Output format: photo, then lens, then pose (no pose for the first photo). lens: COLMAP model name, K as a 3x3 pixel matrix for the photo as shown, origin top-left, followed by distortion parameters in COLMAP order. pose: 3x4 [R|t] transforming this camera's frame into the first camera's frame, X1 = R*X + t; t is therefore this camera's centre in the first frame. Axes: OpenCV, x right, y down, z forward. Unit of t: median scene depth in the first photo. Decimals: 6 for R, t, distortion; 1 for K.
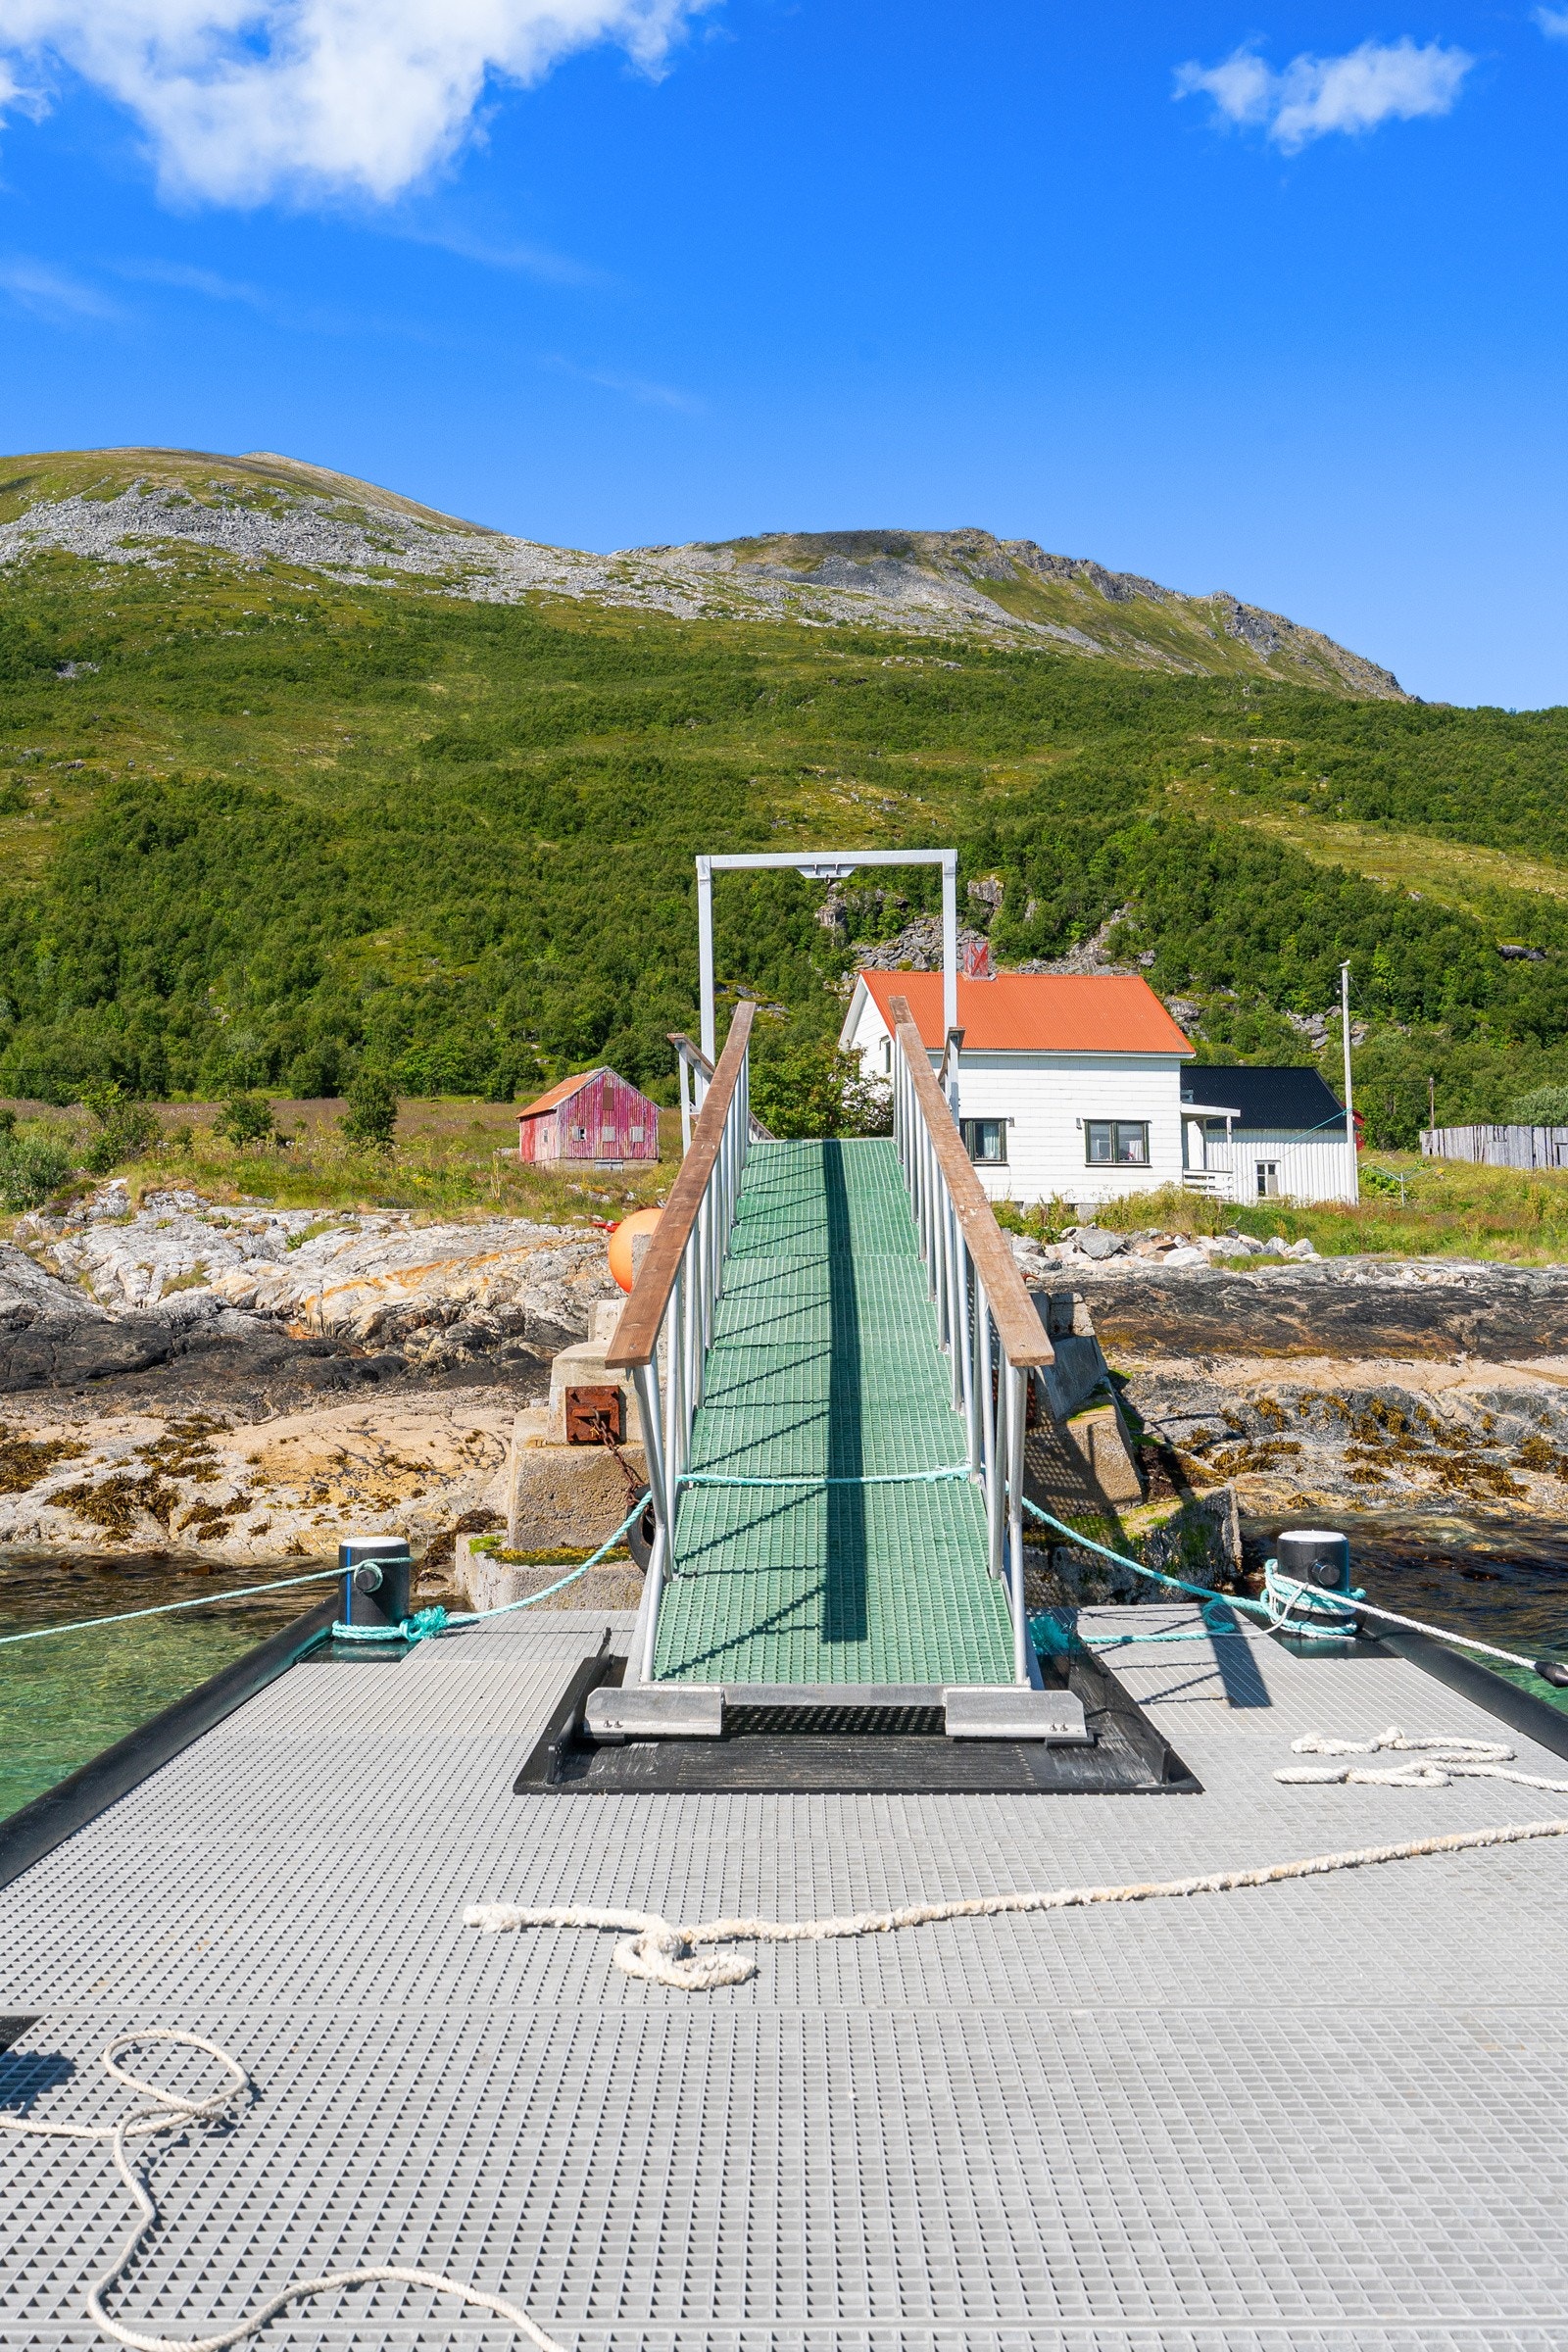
lens RADIAL K [[2354.1, 0, 788.8], [0, 2354.1, 1179.2], [0, 0, 1]] dist [0.008405, 0.008171]
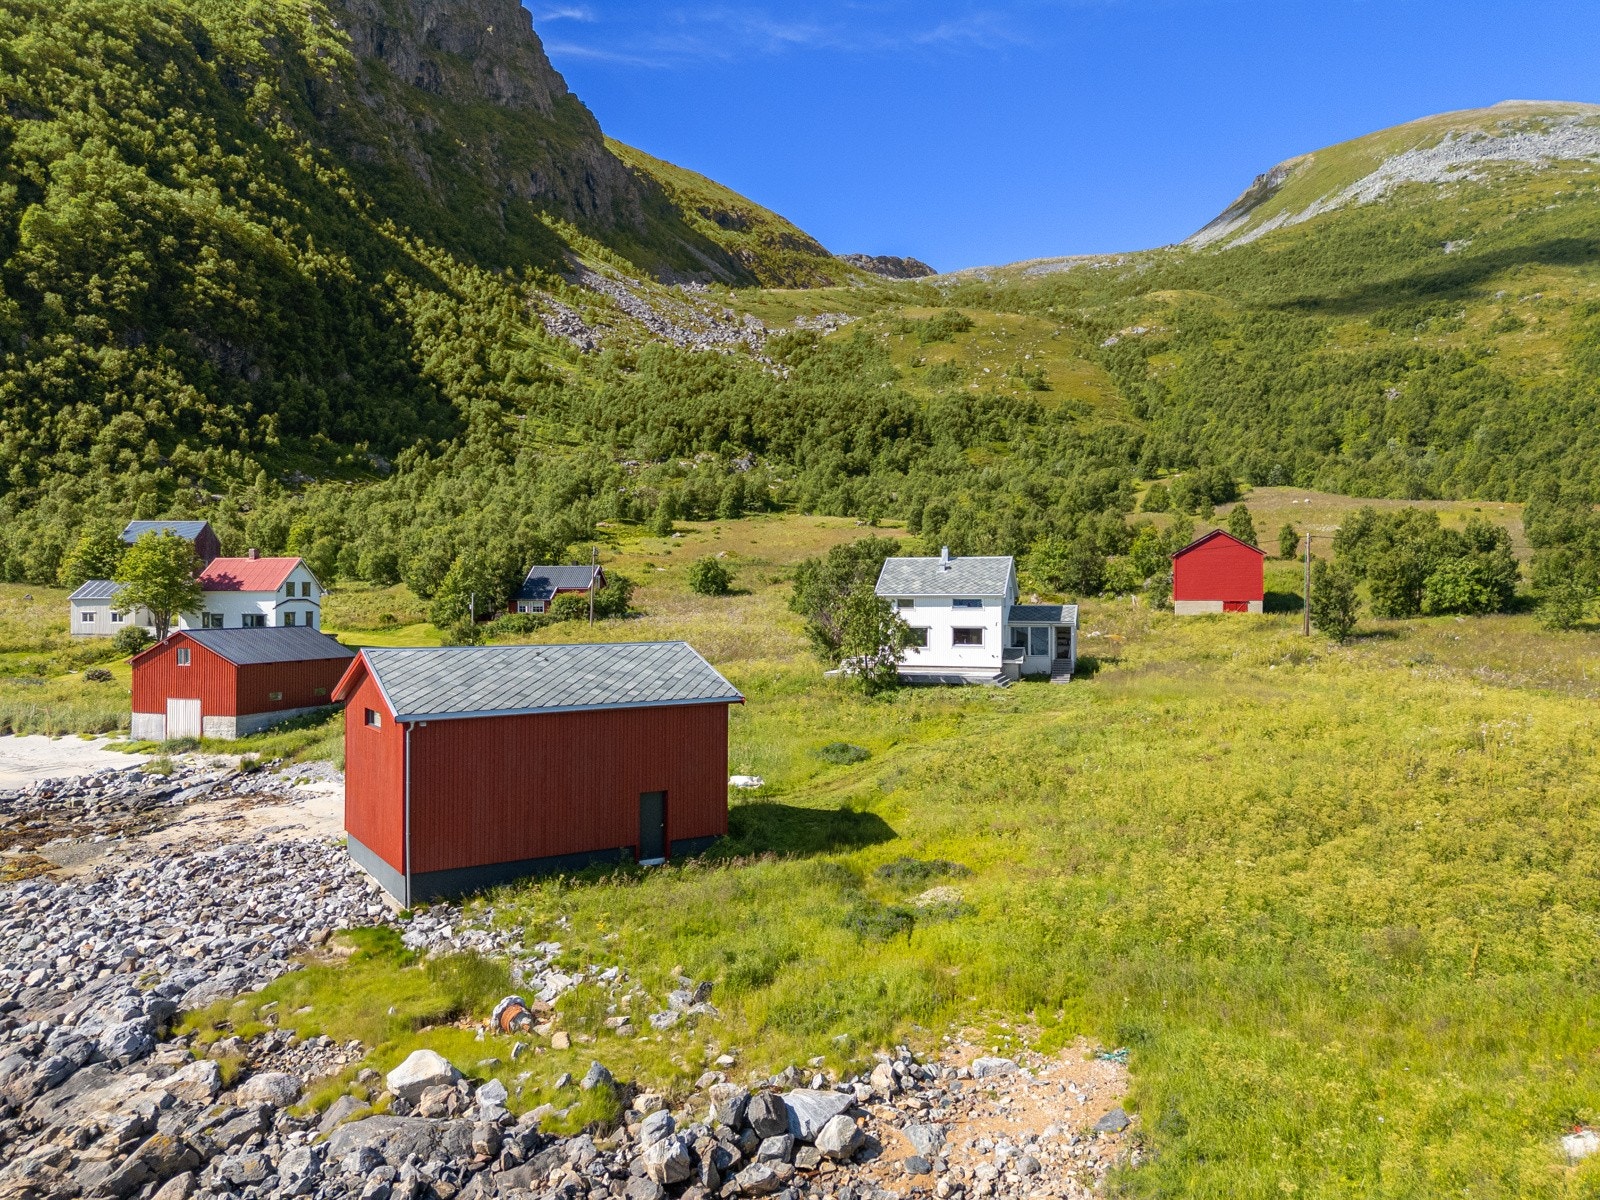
lens RADIAL K [[1176.9, 0, 804.0], [0, 1176.9, 600.1], [0, 0, 1]] dist [0.086409, -0.077150]
pose [[0.757869, 0.019546, -0.652114, -0.114424], [0.017385, 0.998591, 0.050136, -0.011268], [0.652175, -0.049333, 0.756461, 0.006572]]
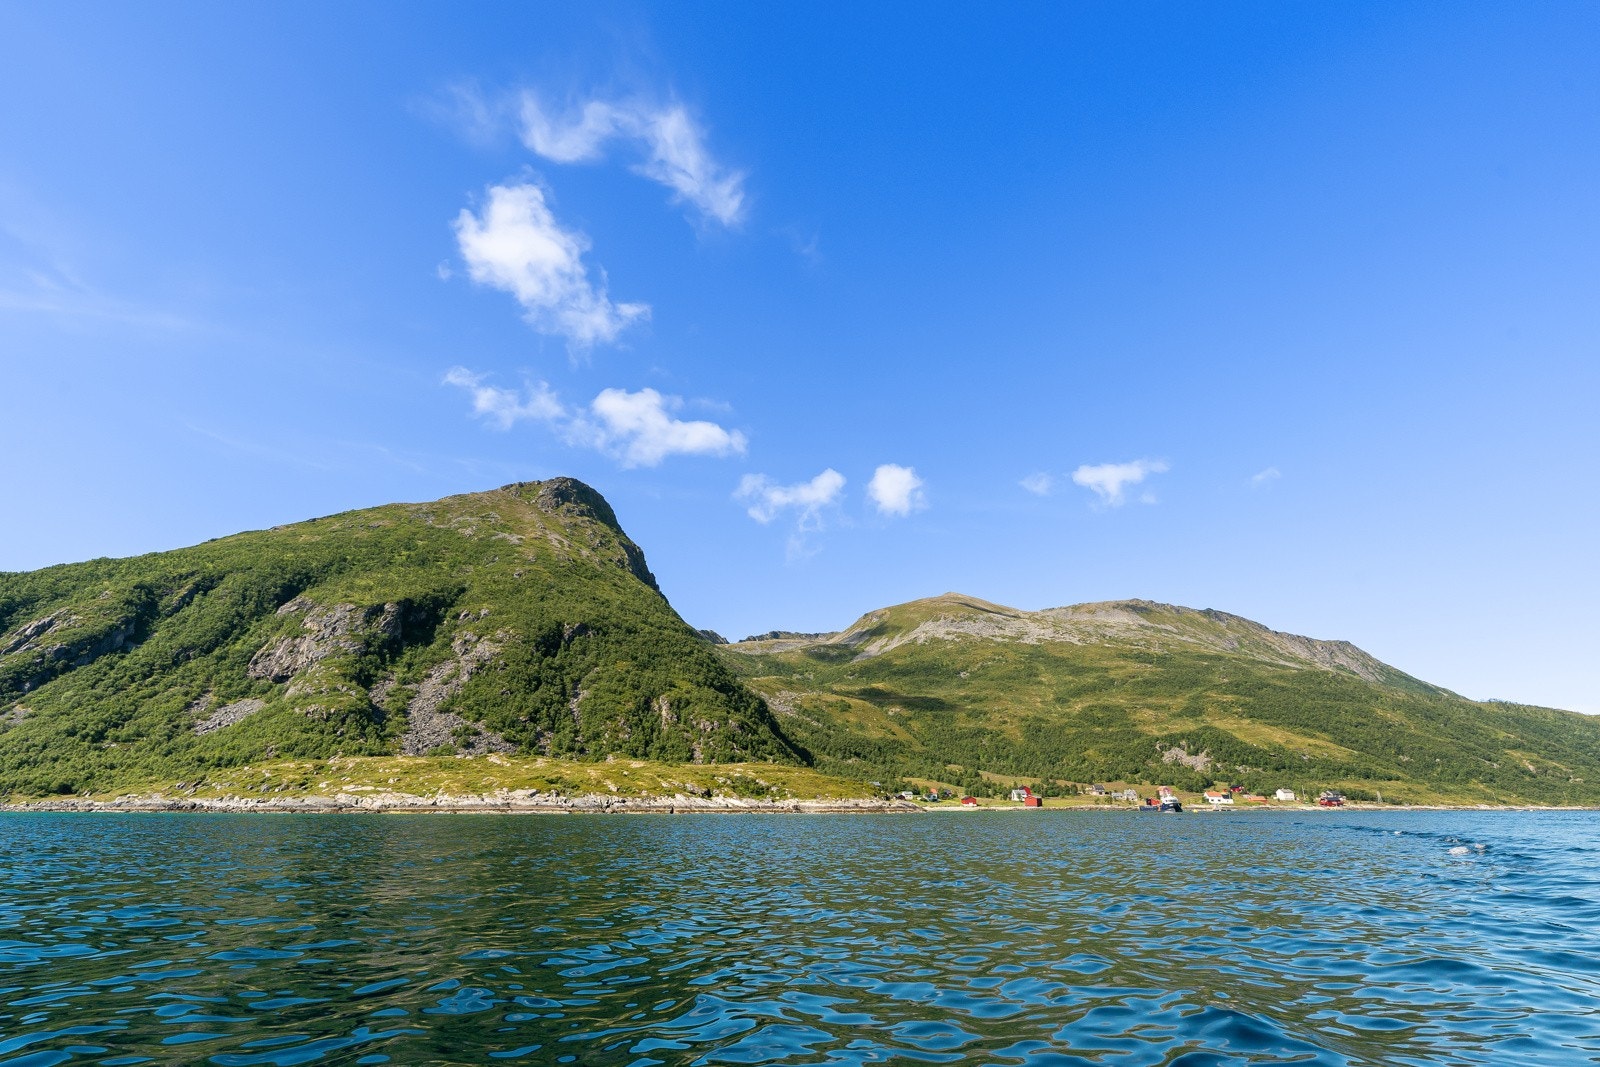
lens RADIAL K [[693.9, 0, 817.5], [0, 693.9, 528.3], [0, 0, 1]] dist [-0.005080, 0.000640]
pose [[0.941048, -0.108432, -0.320425, -0.115384], [-0.001818, 0.945599, -0.325331, -0.033943], [0.338269, 0.306734, 0.889656, -0.759518]]
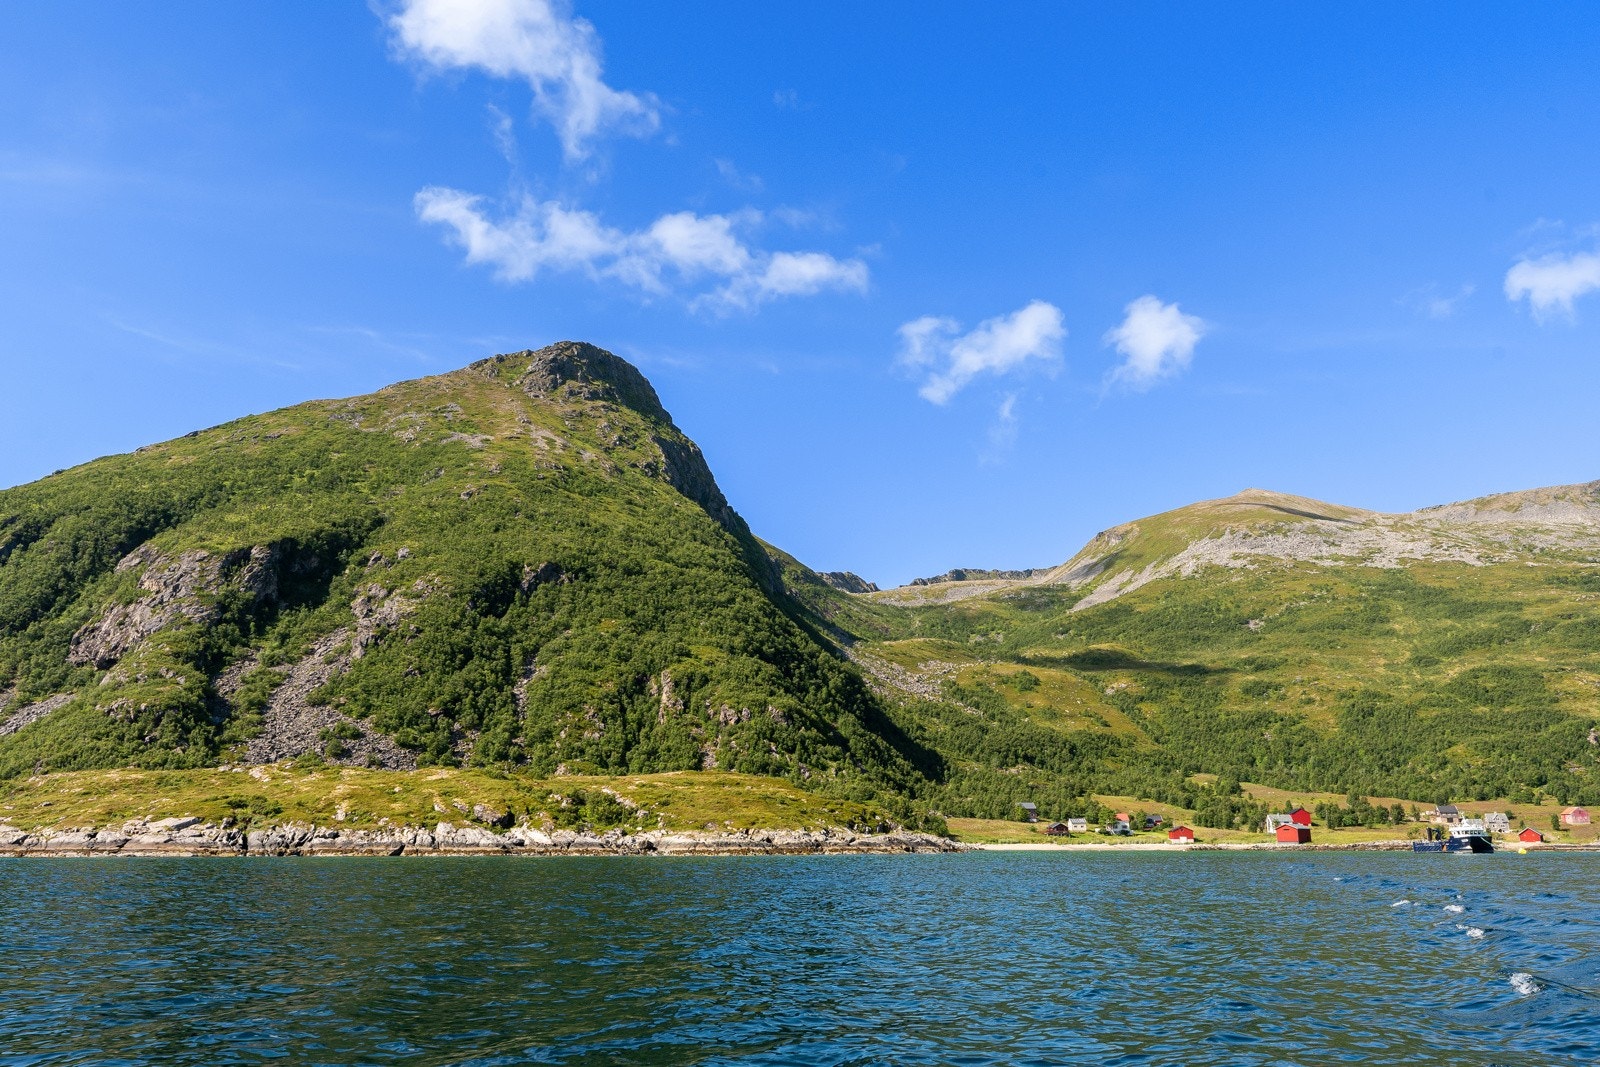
lens RADIAL K [[1113.8, 0, 831.9], [0, 1113.8, 527.2], [0, 0, 1]] dist [0.007102, -0.002919]
pose [[0.855247, -0.125161, -0.502879, -0.046885], [0.010153, 0.974256, -0.225214, -0.030717], [0.518121, 0.187508, 0.834501, -0.667979]]
